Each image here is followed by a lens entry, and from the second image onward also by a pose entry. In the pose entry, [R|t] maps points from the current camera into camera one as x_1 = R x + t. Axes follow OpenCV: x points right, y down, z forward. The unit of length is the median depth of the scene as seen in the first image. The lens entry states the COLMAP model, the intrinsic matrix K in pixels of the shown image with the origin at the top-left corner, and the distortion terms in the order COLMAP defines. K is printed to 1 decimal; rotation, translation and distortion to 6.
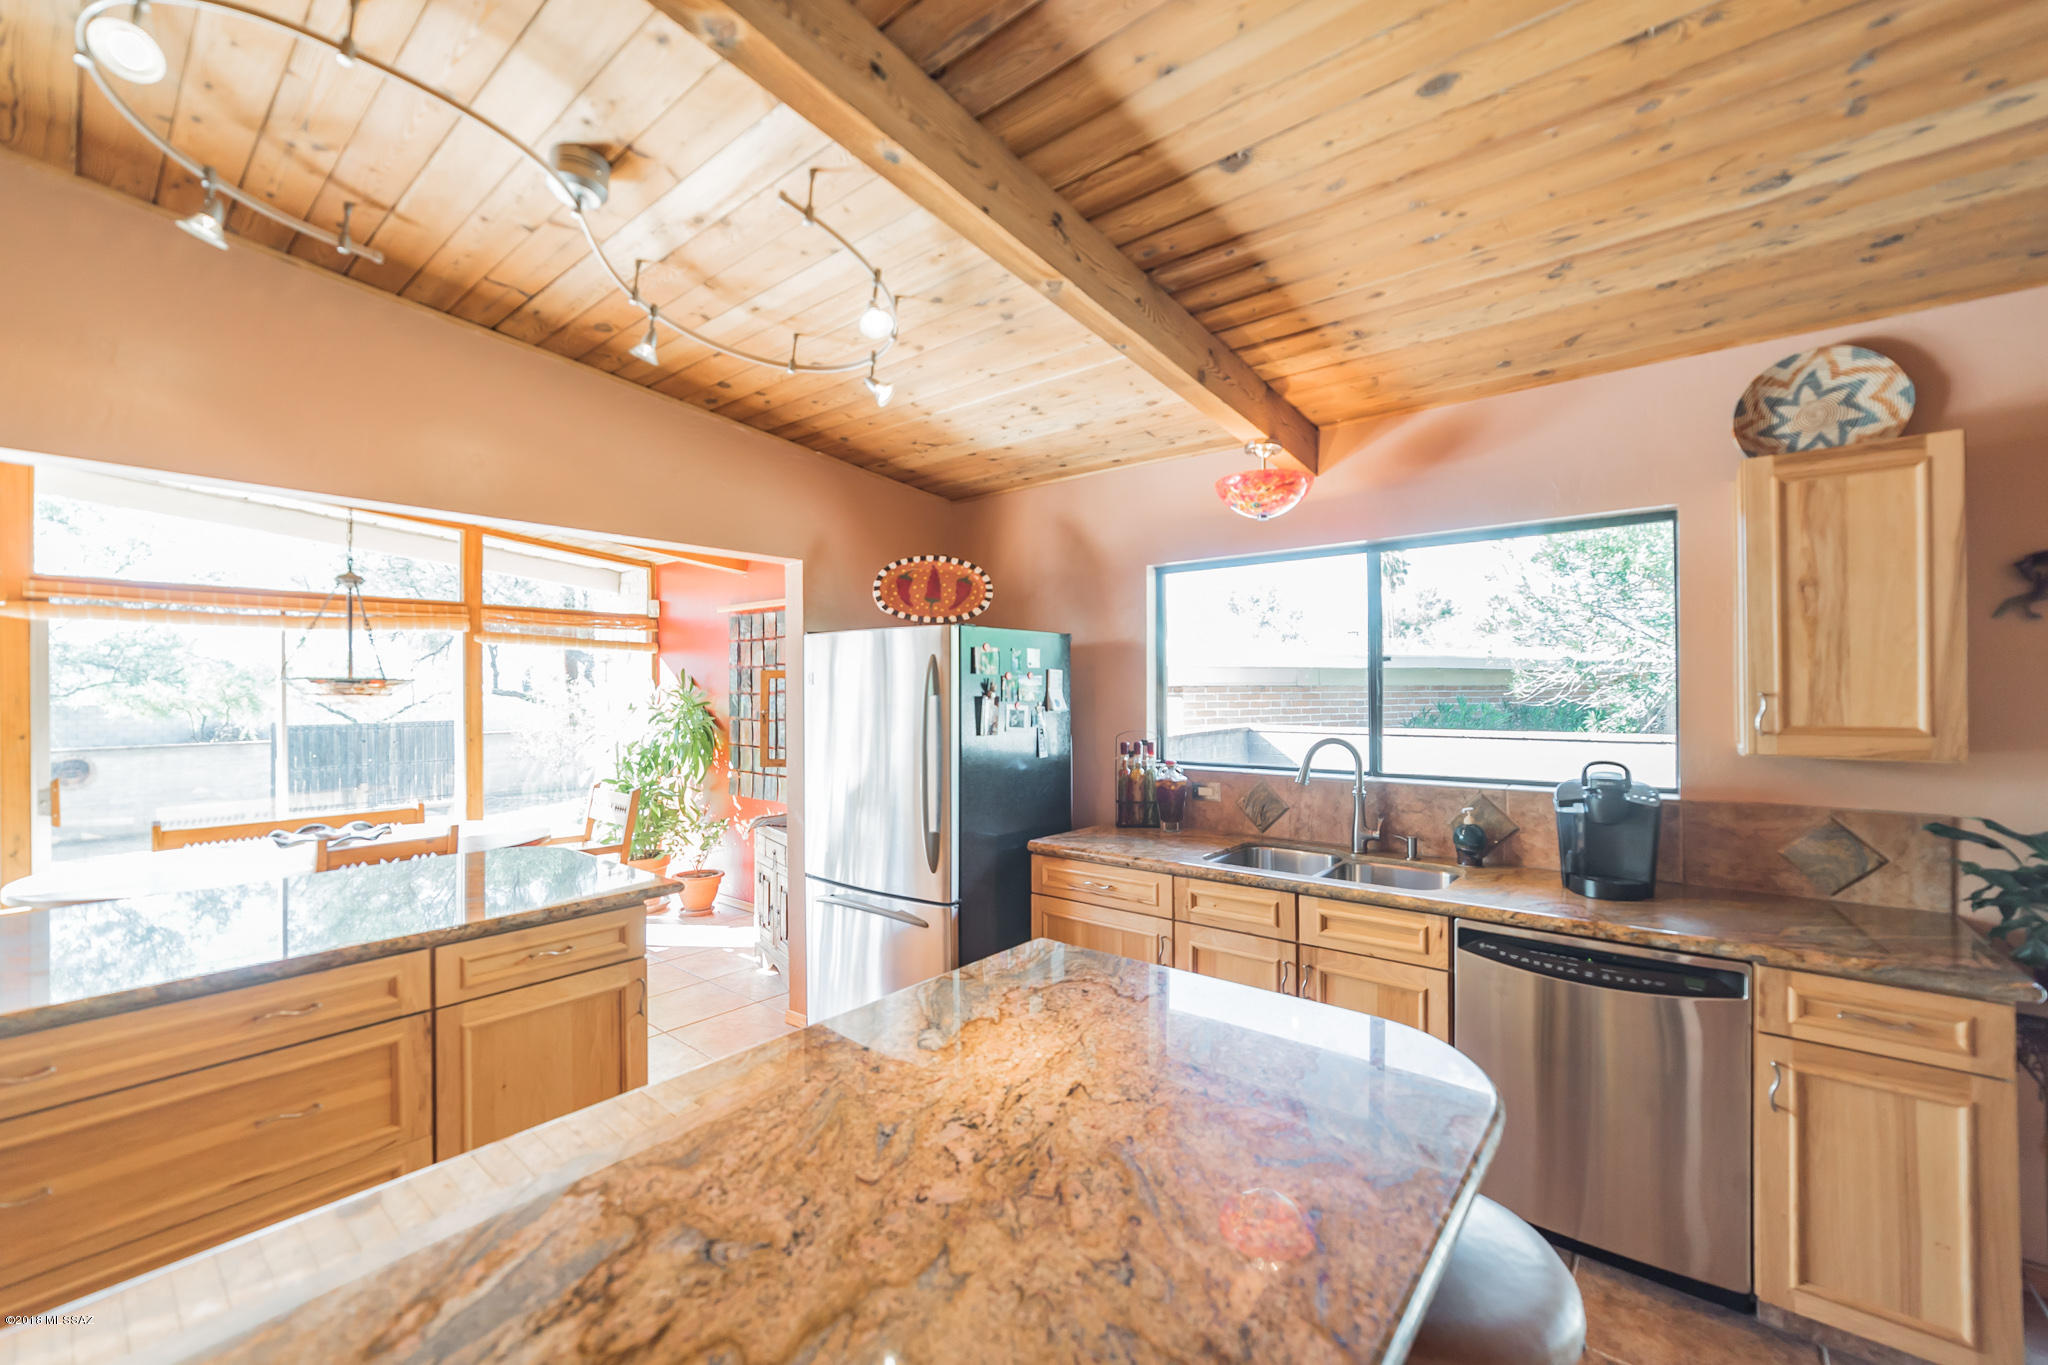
lens RADIAL K [[829.3, 0, 1039.4], [0, 829.3, 687.9], [0, 0, 1]] dist [-0.009524, 0.000719]
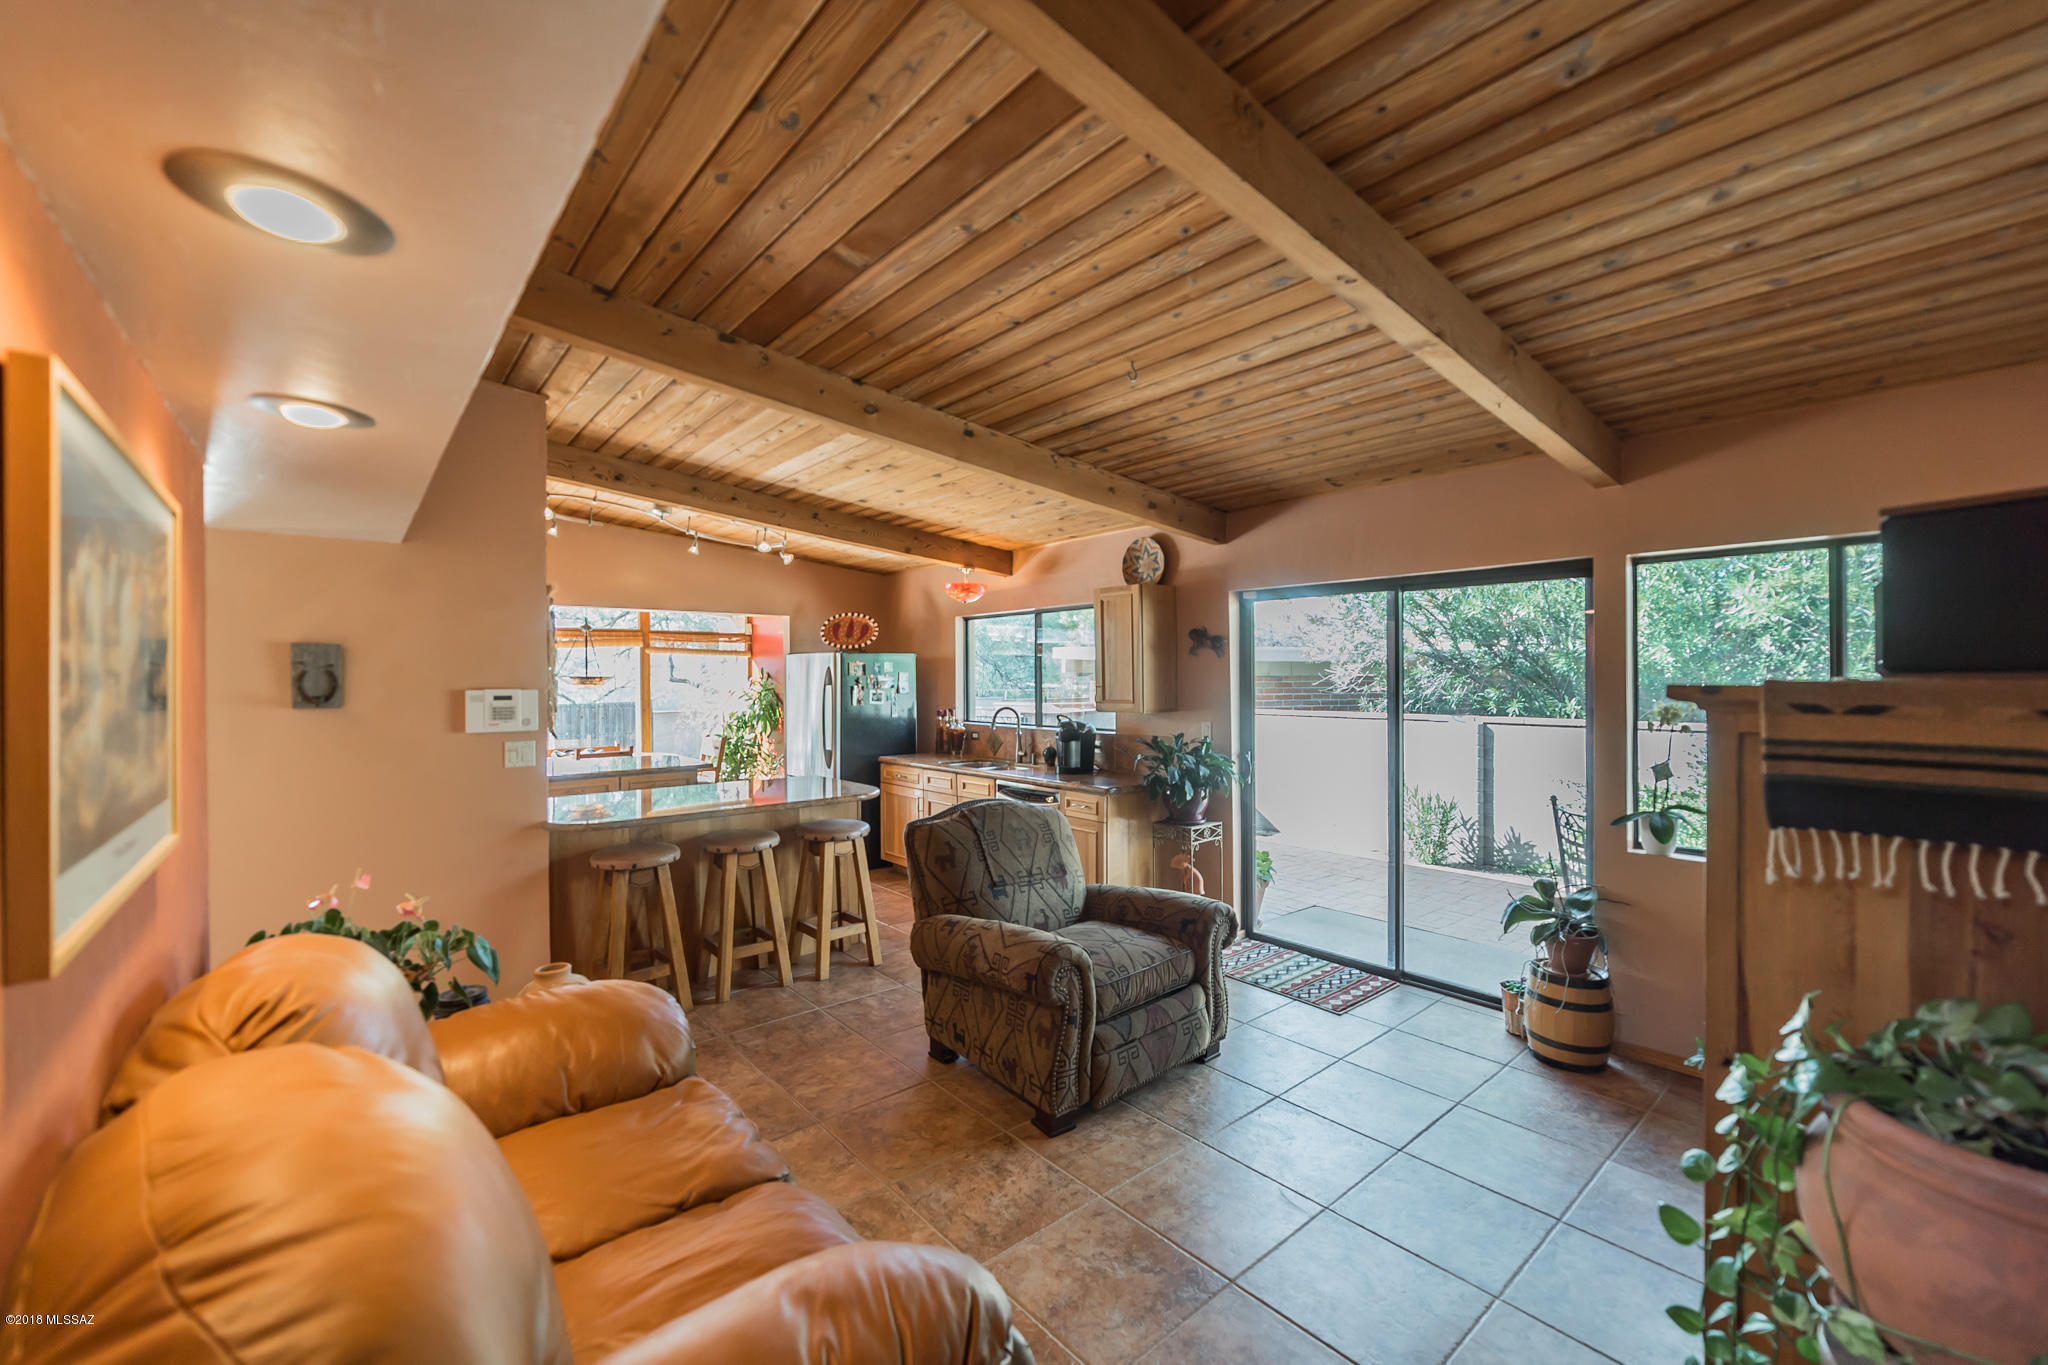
lens RADIAL K [[796.7, 0, 1001.3], [0, 796.7, 682.3], [0, 0, 1]] dist [0.001451, 0.000223]
pose [[0.980303, 0.001063, -0.197497, 0.980013], [0.000588, 0.999965, 0.008301, -0.022307], [0.197499, -0.008253, 0.980268, -1.269247]]
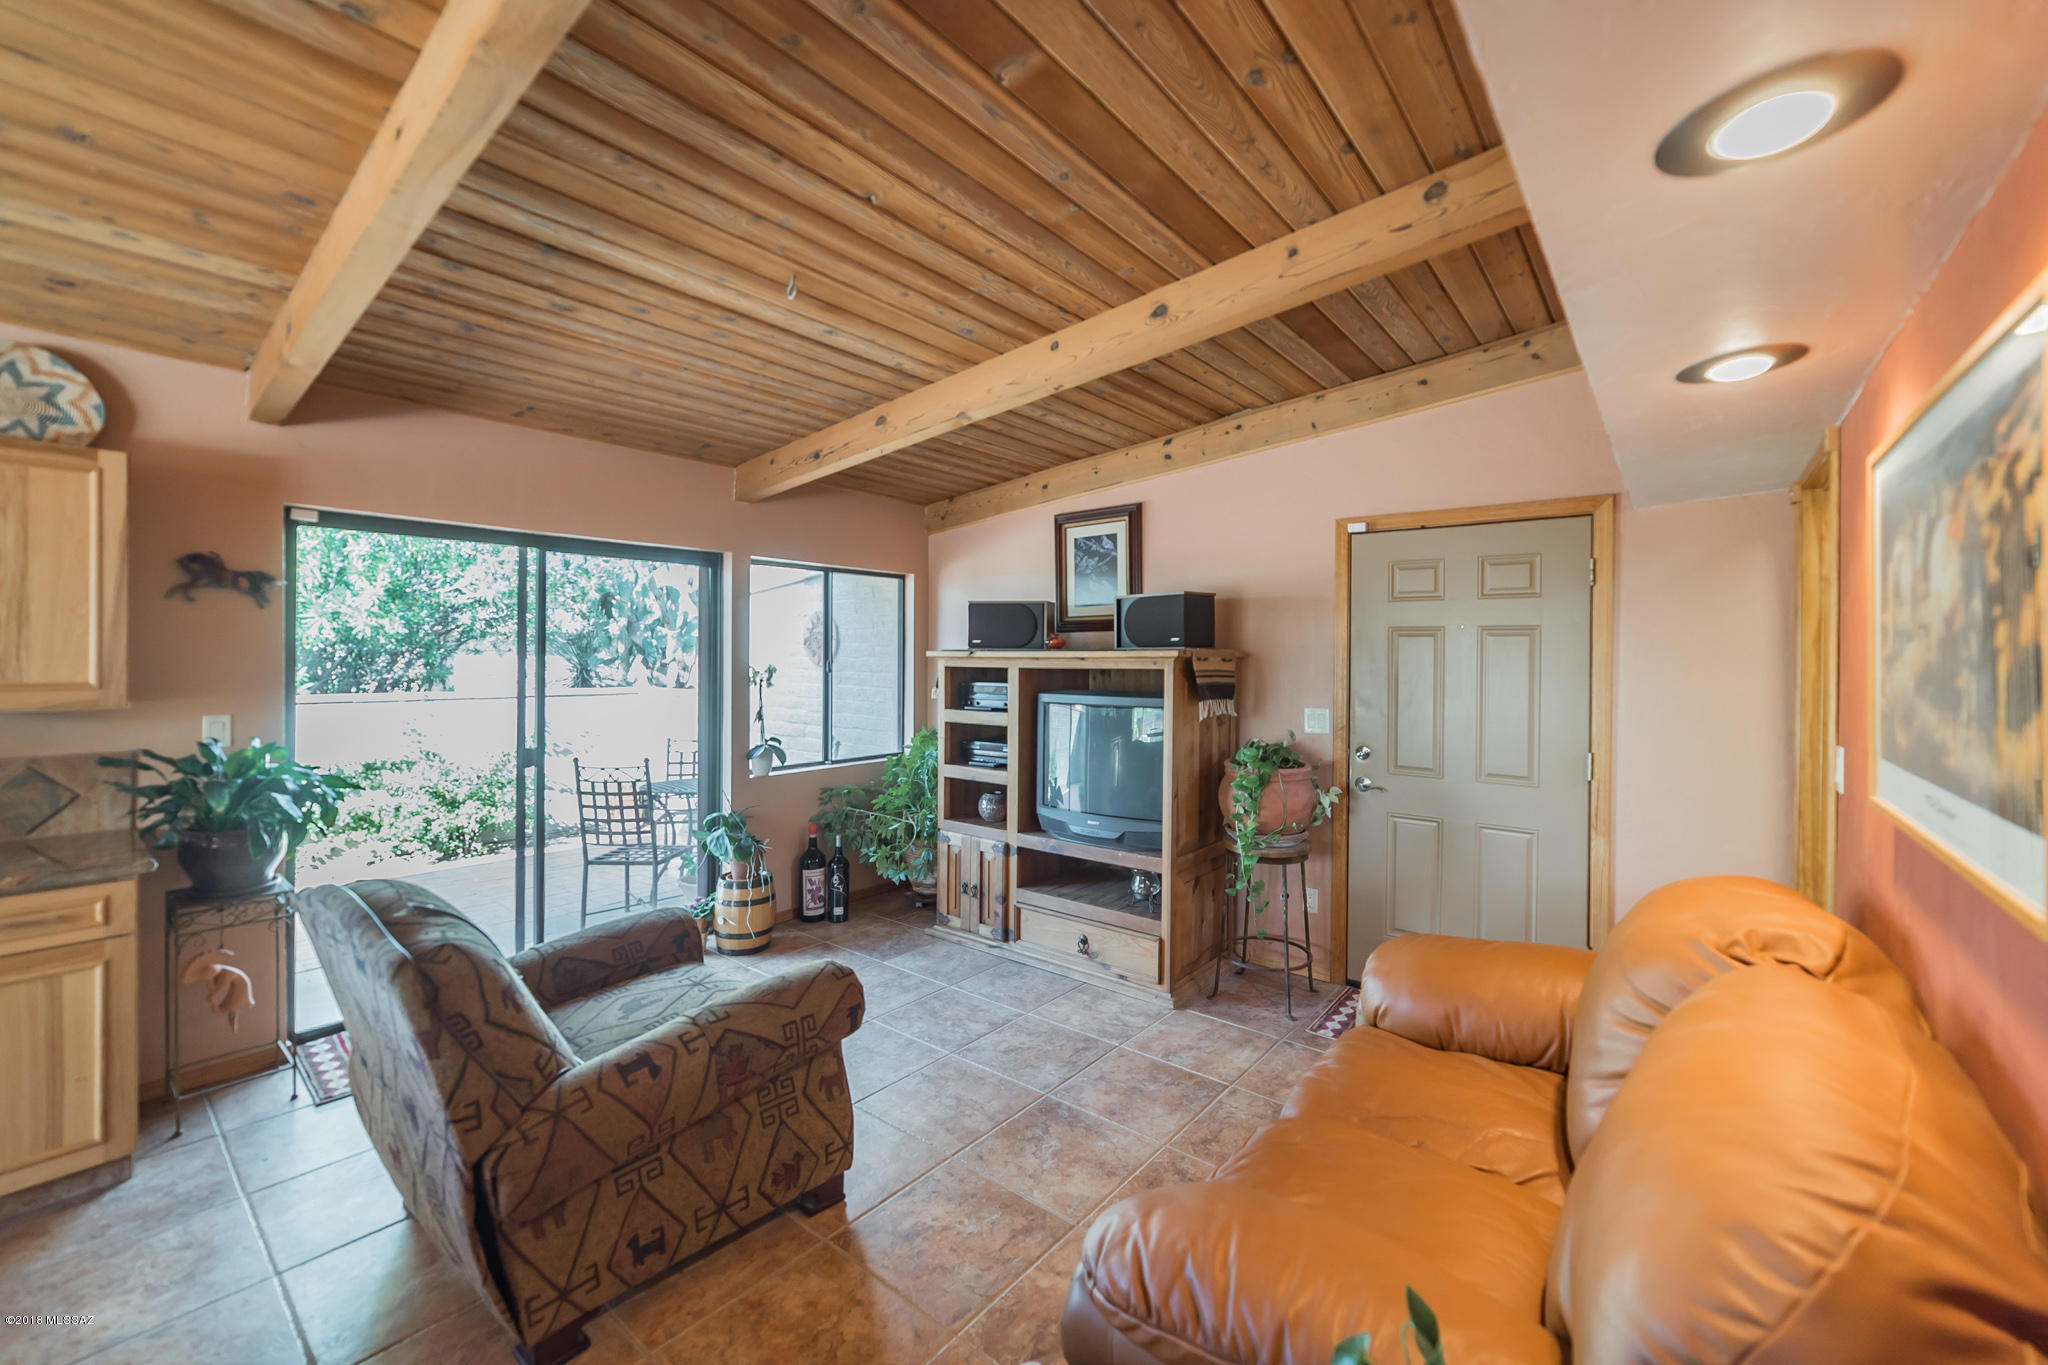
lens RADIAL K [[820.9, 0, 1025.9], [0, 820.9, 656.5], [0, 0, 1]] dist [-0.001385, 0.000154]
pose [[0.020429, 0.001699, 0.999790, -0.124570], [-0.008108, 0.999966, -0.001534, -0.000468], [-0.999758, -0.008075, 0.020442, -0.381124]]
